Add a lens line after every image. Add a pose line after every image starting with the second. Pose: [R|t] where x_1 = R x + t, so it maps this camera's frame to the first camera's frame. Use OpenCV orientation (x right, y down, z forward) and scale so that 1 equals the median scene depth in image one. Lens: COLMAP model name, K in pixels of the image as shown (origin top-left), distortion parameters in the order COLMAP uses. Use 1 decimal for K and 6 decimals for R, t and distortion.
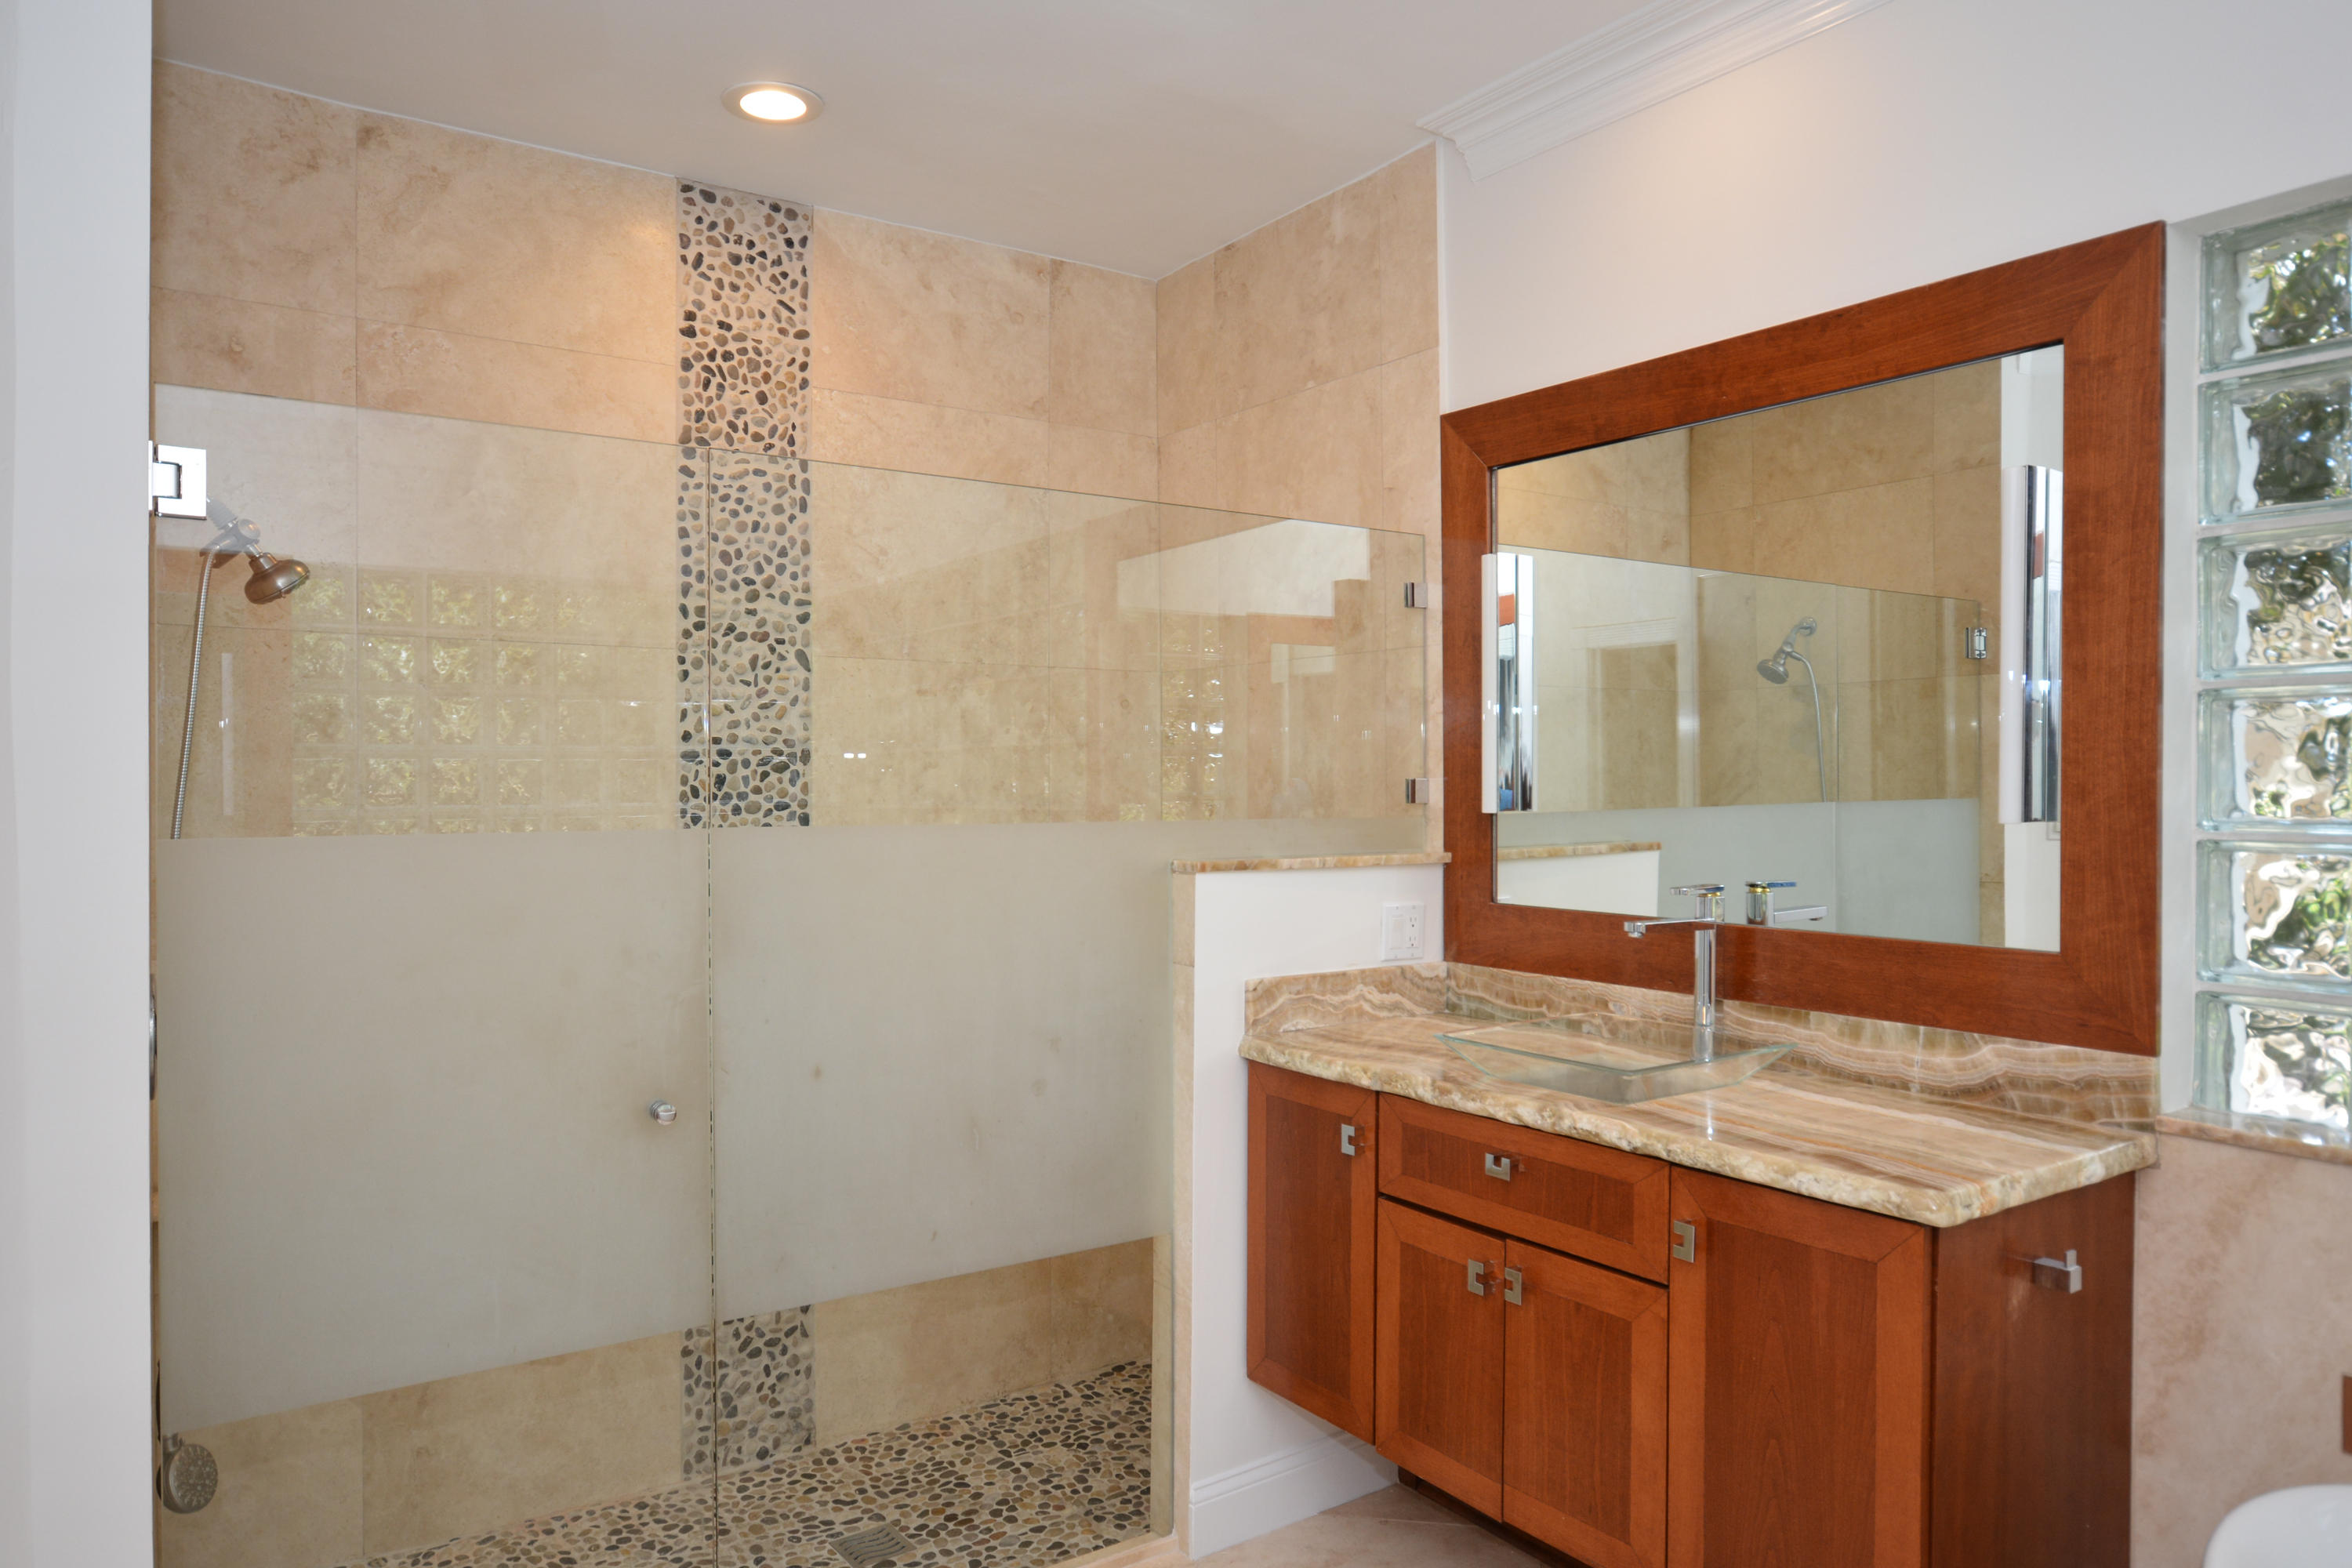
lens RADIAL K [[1519.2, 0, 1191.1], [0, 1519.2, 803.8], [0, 0, 1]] dist [-0.023236, 0.012631]
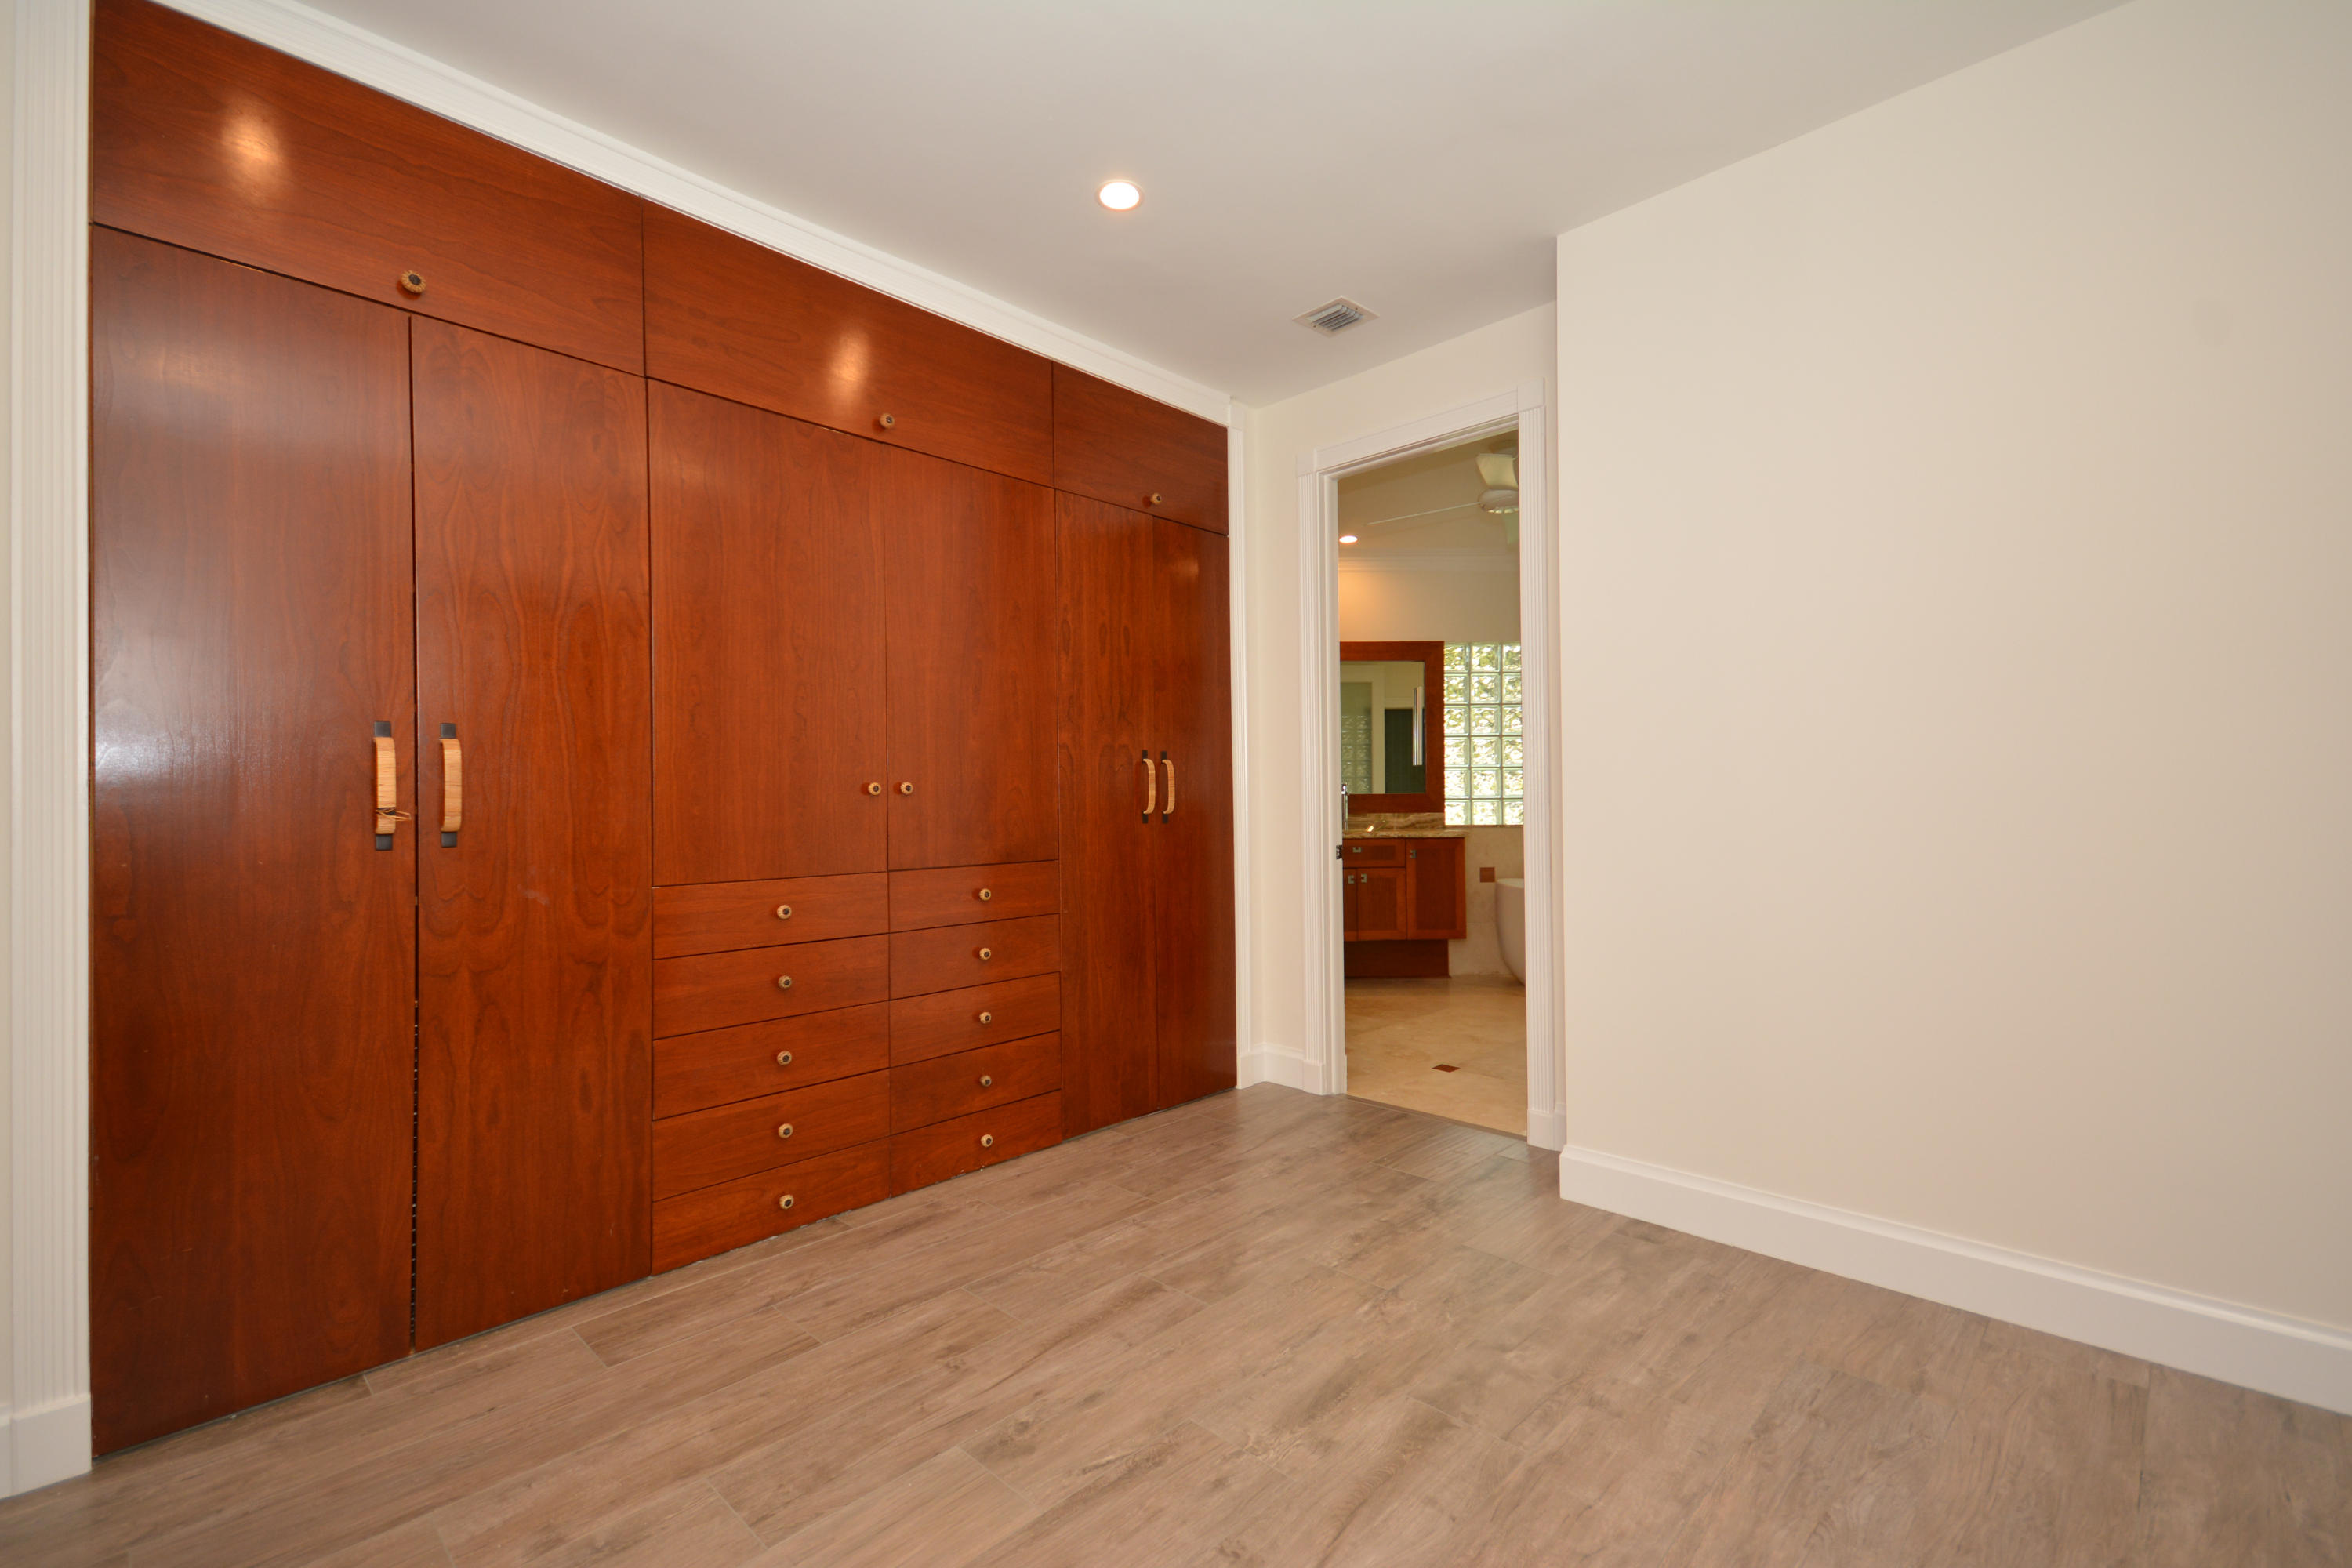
lens RADIAL K [[1034.0, 0, 1163.7], [0, 1034.0, 793.9], [0, 0, 1]] dist [0.017268, -0.000087]
pose [[0.564727, -0.002658, 0.825273, -1.698978], [0.018175, 0.999792, -0.009217, 0.079634], [-0.825077, 0.020204, 0.564658, -0.084317]]
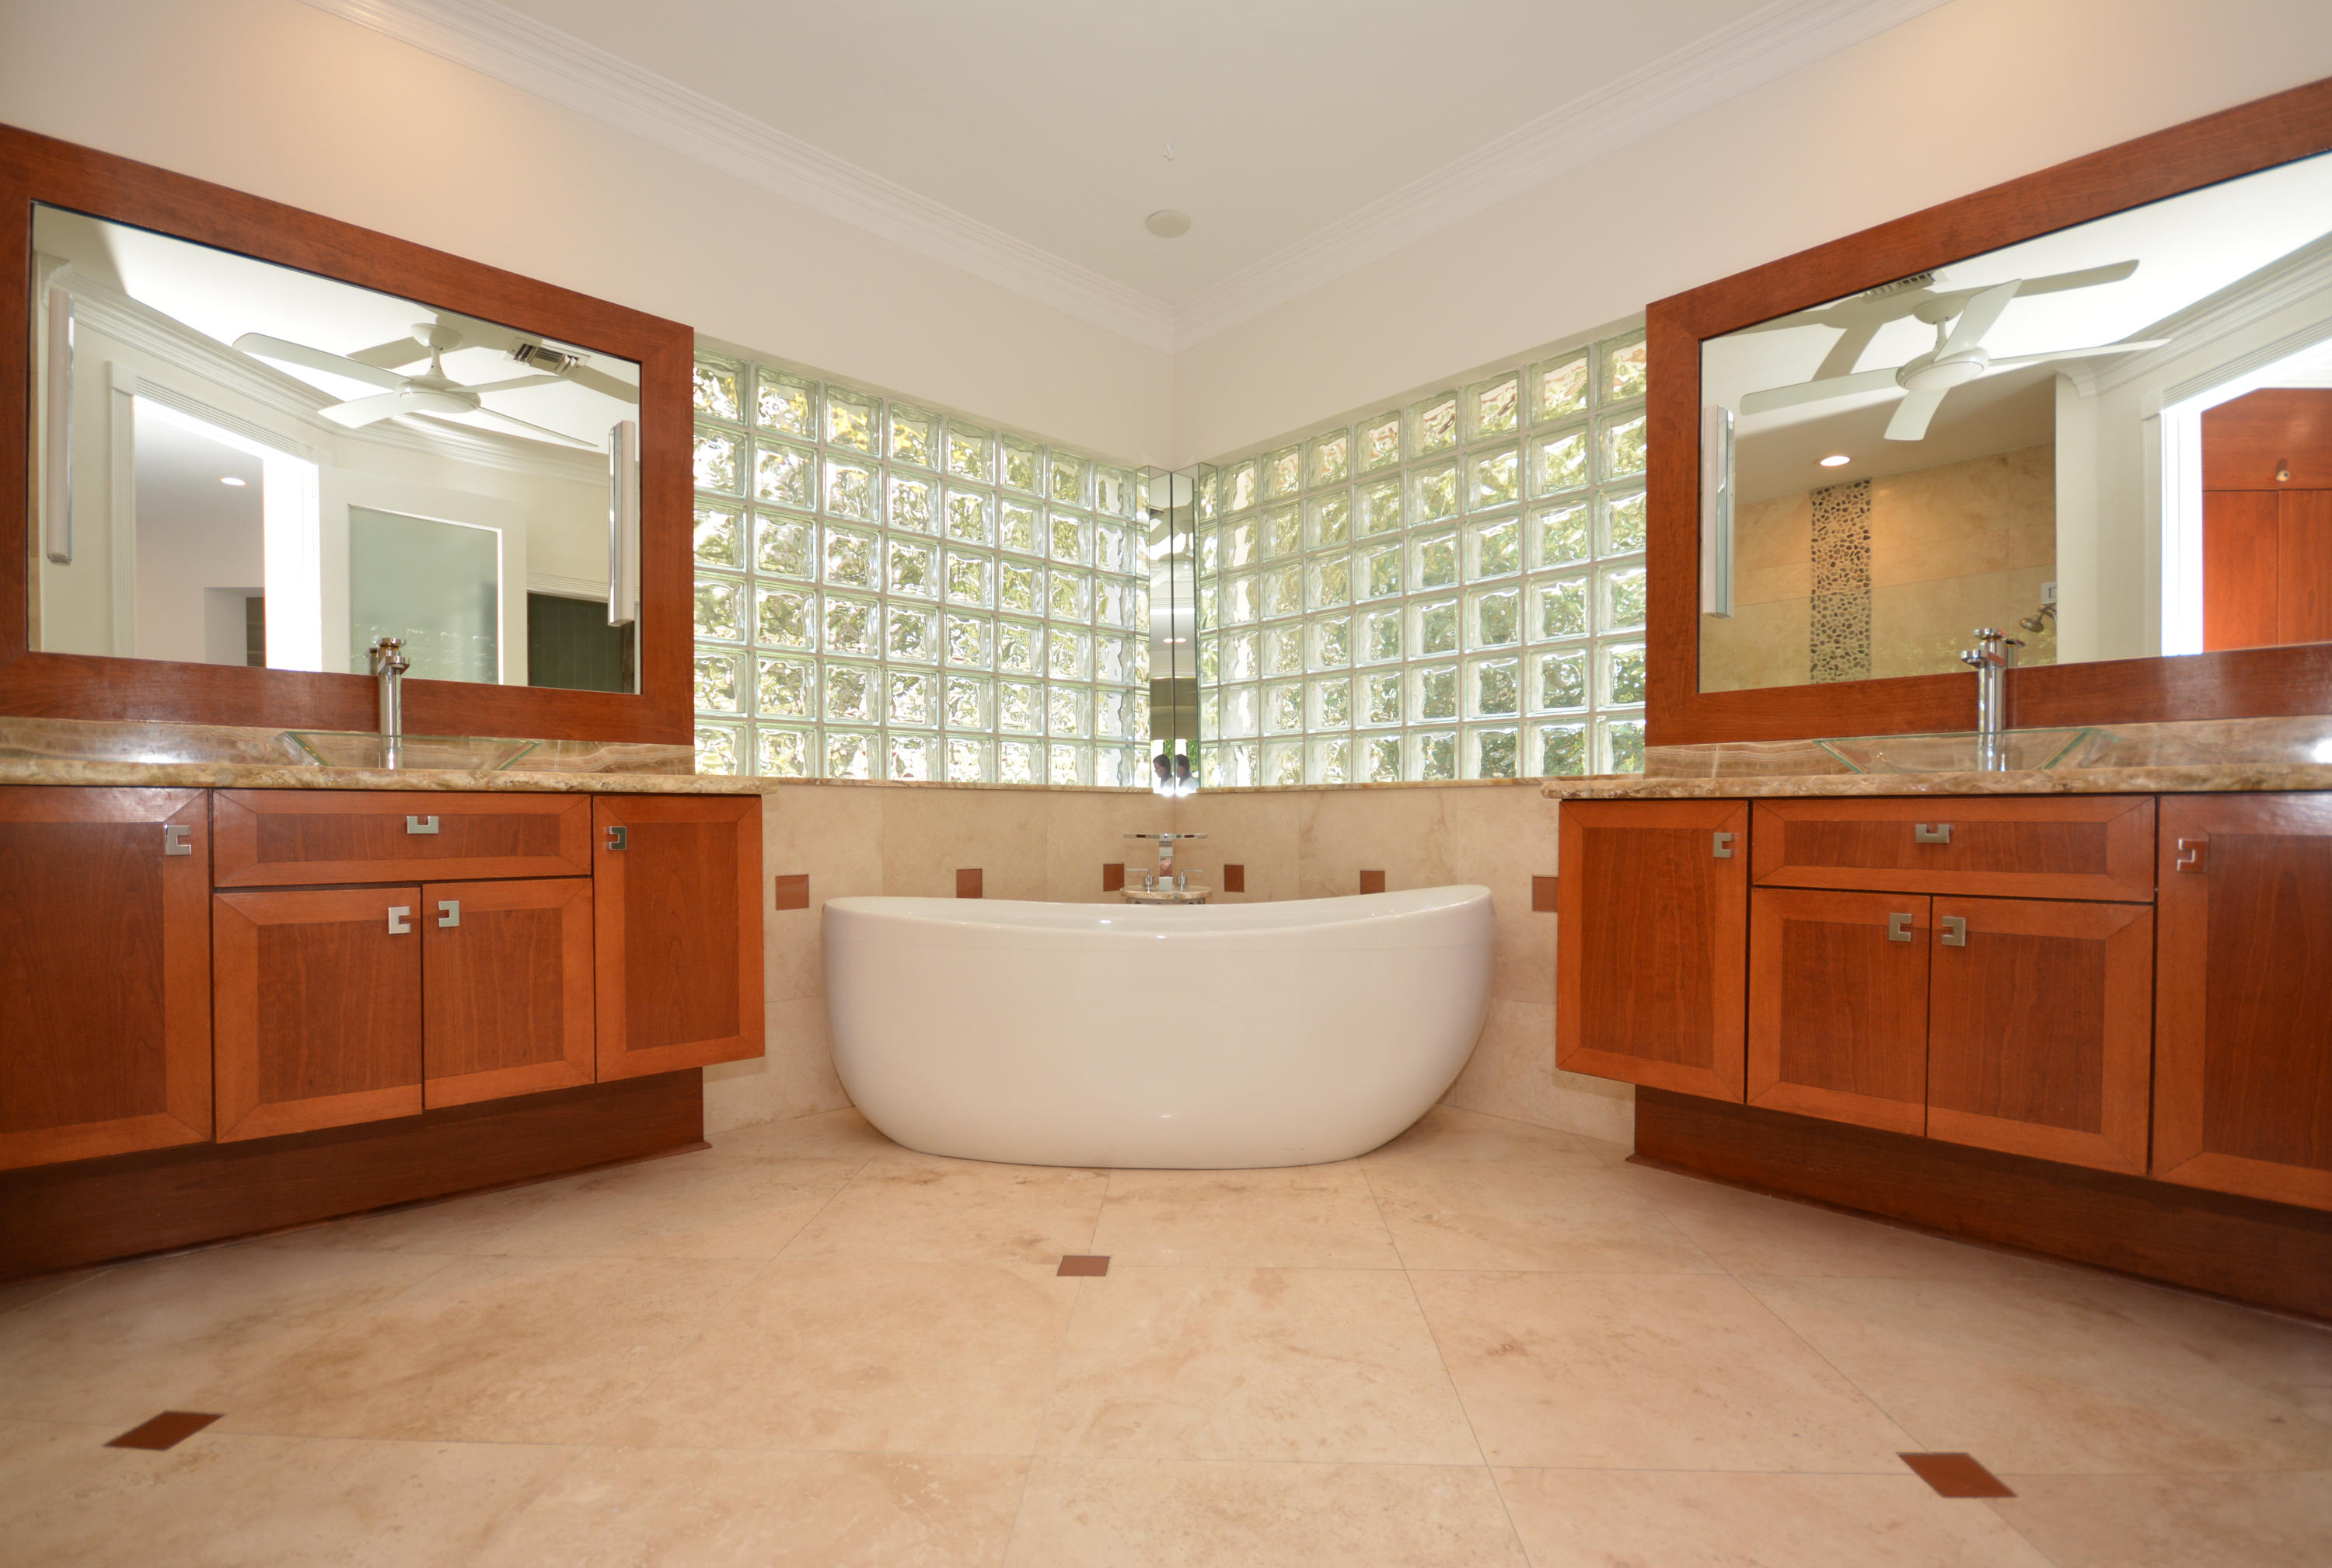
lens RADIAL K [[1058.4, 0, 1154.0], [0, 1058.4, 828.2], [0, 0, 1]] dist [-0.001904, -0.001038]
pose [[-0.128938, -0.010149, 0.991601, -0.542869], [0.012296, 0.999854, 0.011832, 0.175162], [-0.991576, 0.013719, -0.128795, 0.377095]]
